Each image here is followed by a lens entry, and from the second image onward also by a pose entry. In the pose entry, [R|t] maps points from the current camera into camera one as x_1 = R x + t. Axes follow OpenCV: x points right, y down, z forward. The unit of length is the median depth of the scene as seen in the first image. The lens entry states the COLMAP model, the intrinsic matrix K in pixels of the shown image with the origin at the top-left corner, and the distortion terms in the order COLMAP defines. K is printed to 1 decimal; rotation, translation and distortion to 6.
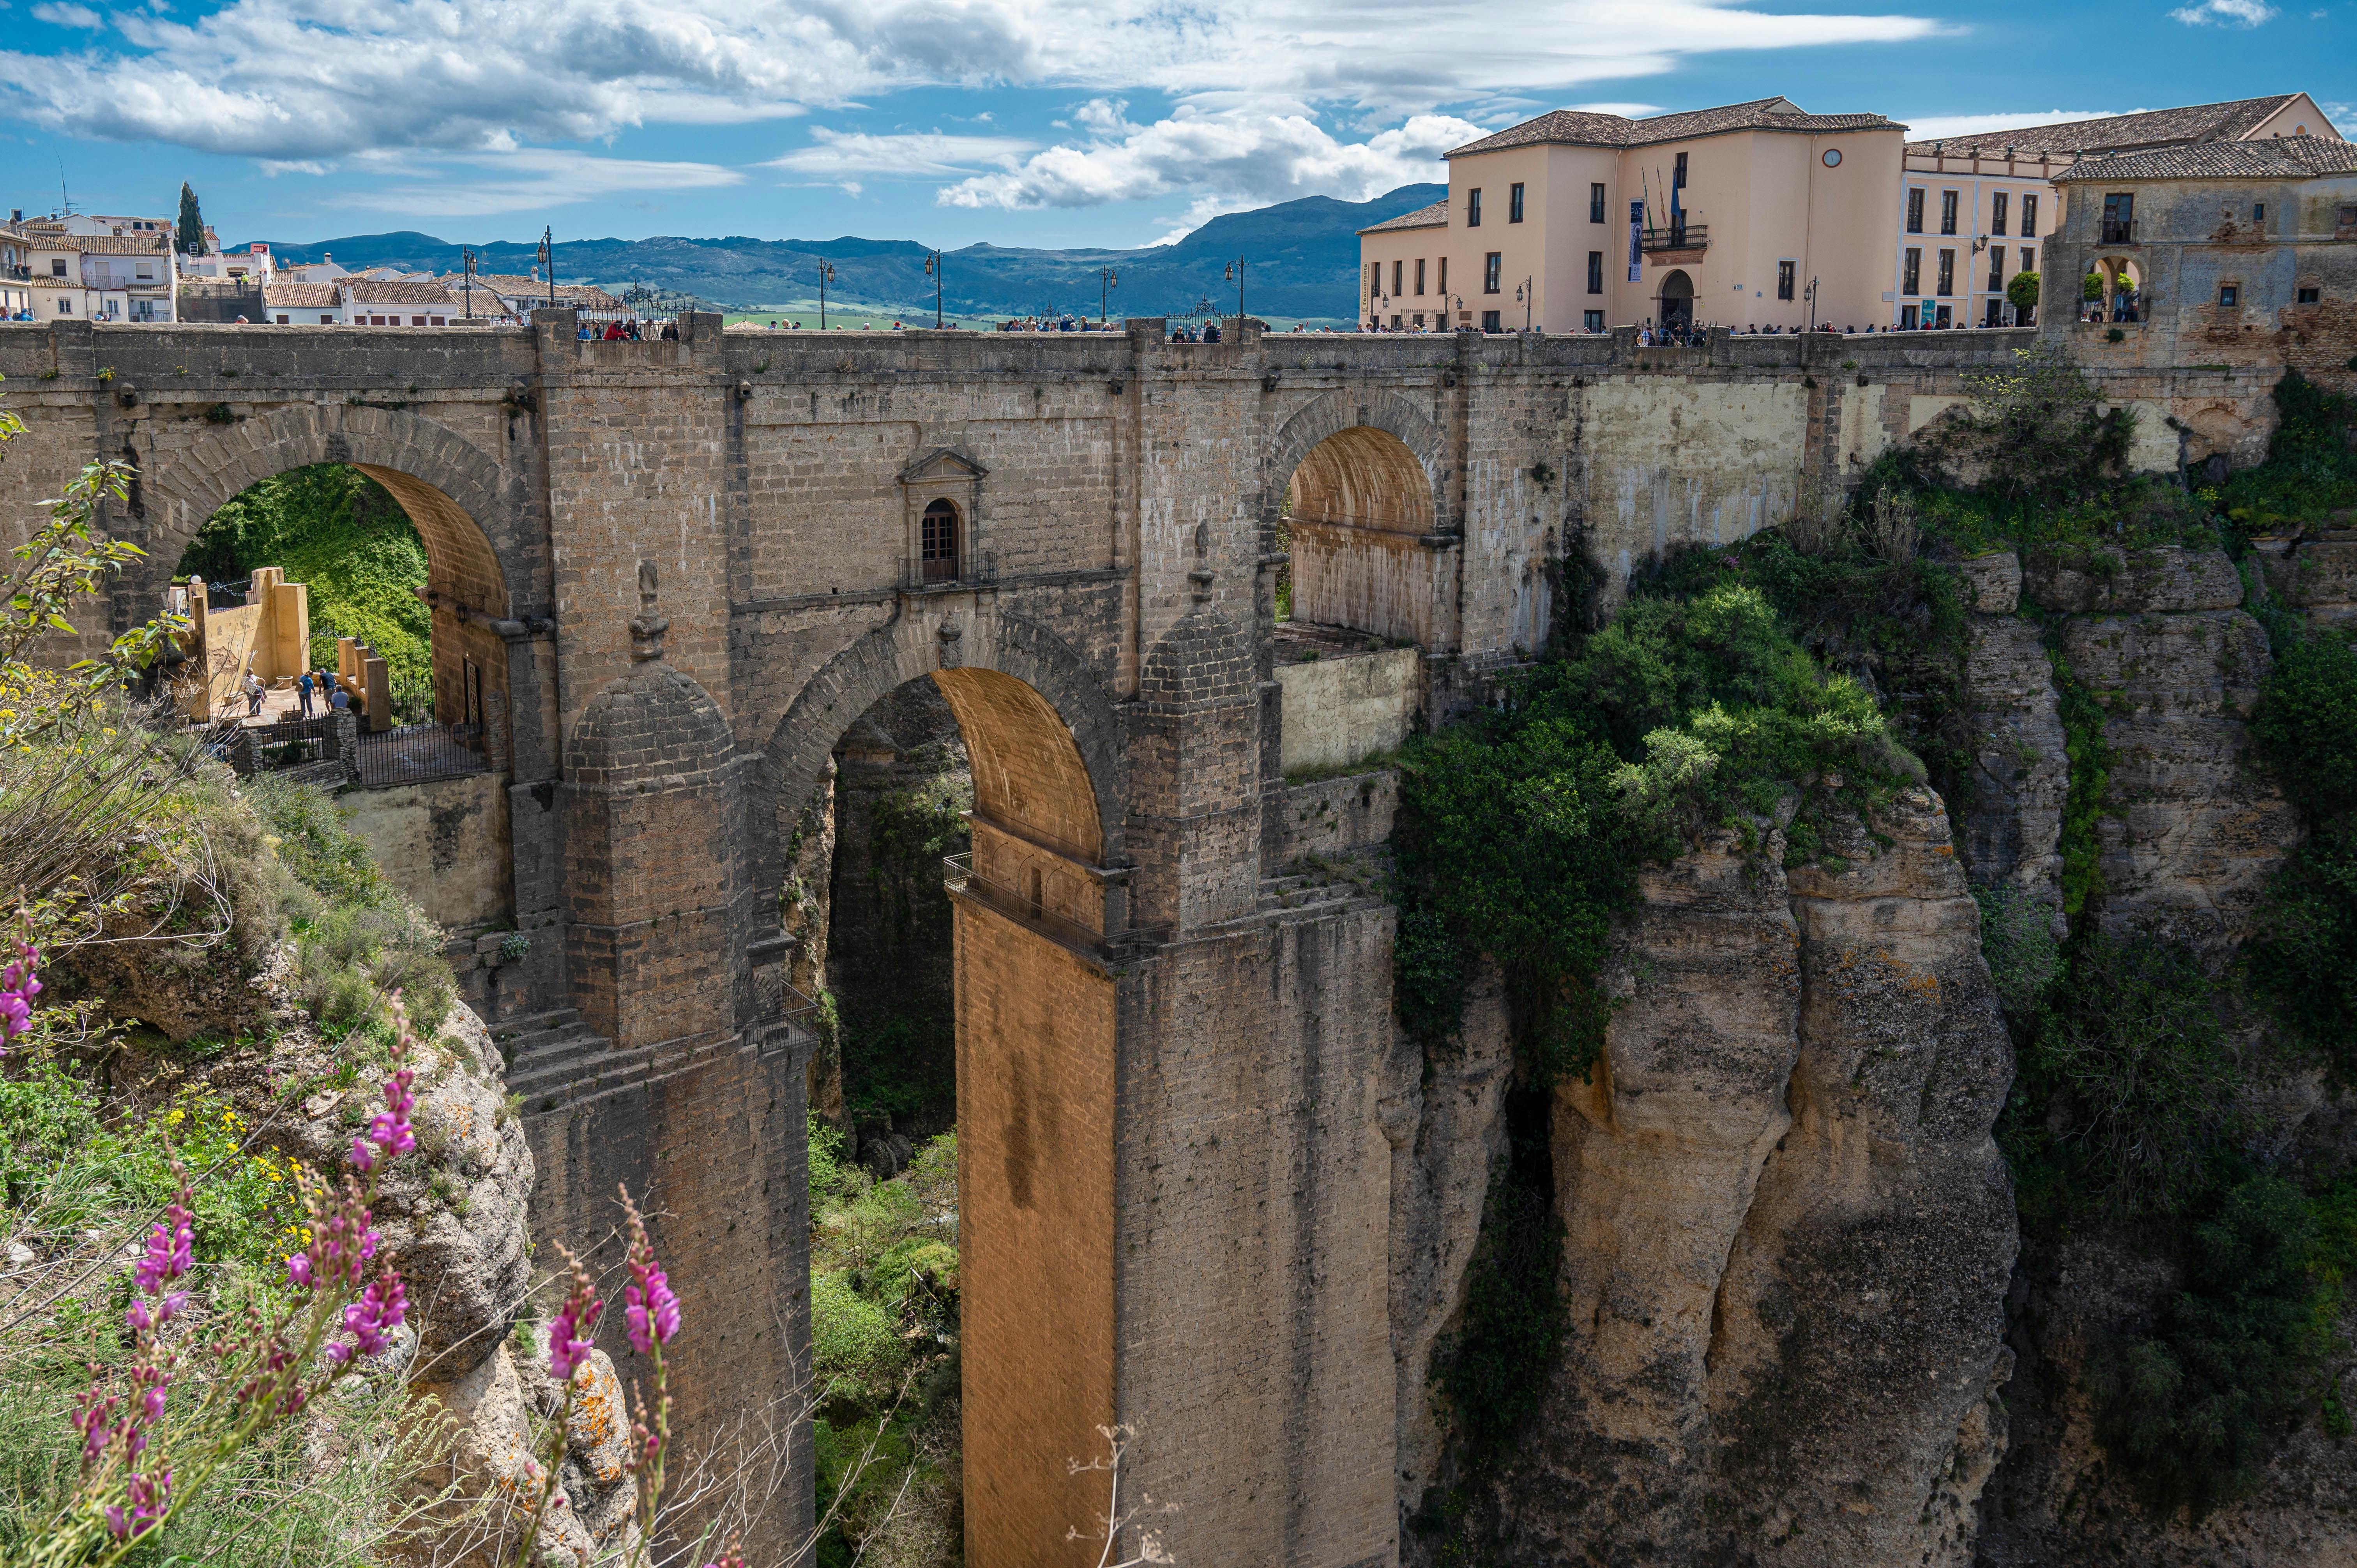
lens RADIAL K [[1792.8, 0, 1169.3], [0, 1792.8, 603.3], [0, 0, 1]] dist [0.005586, 0.004112]
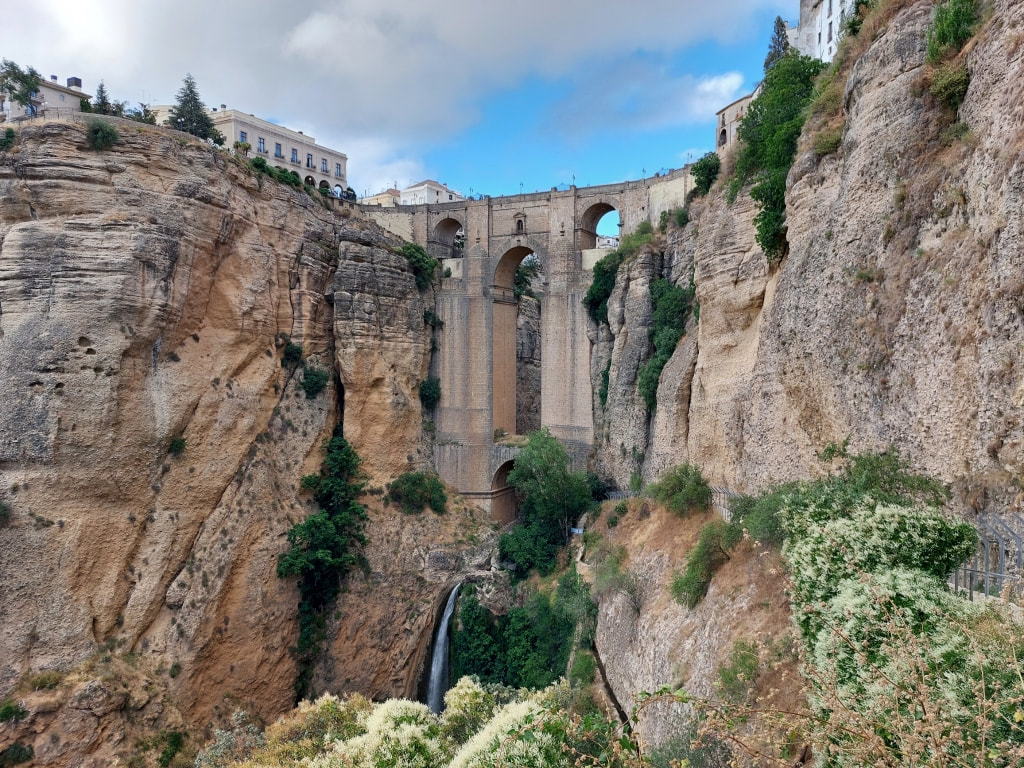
lens RADIAL K [[738.6, 0, 525.7], [0, 738.6, 382.1], [0, 0, 1]] dist [0.088211, -0.108566]
pose [[0.441397, 0.029533, -0.896826, 2.132393], [-0.130910, 0.990884, -0.031801, 0.560315], [0.887711, 0.131440, 0.441239, -0.095003]]
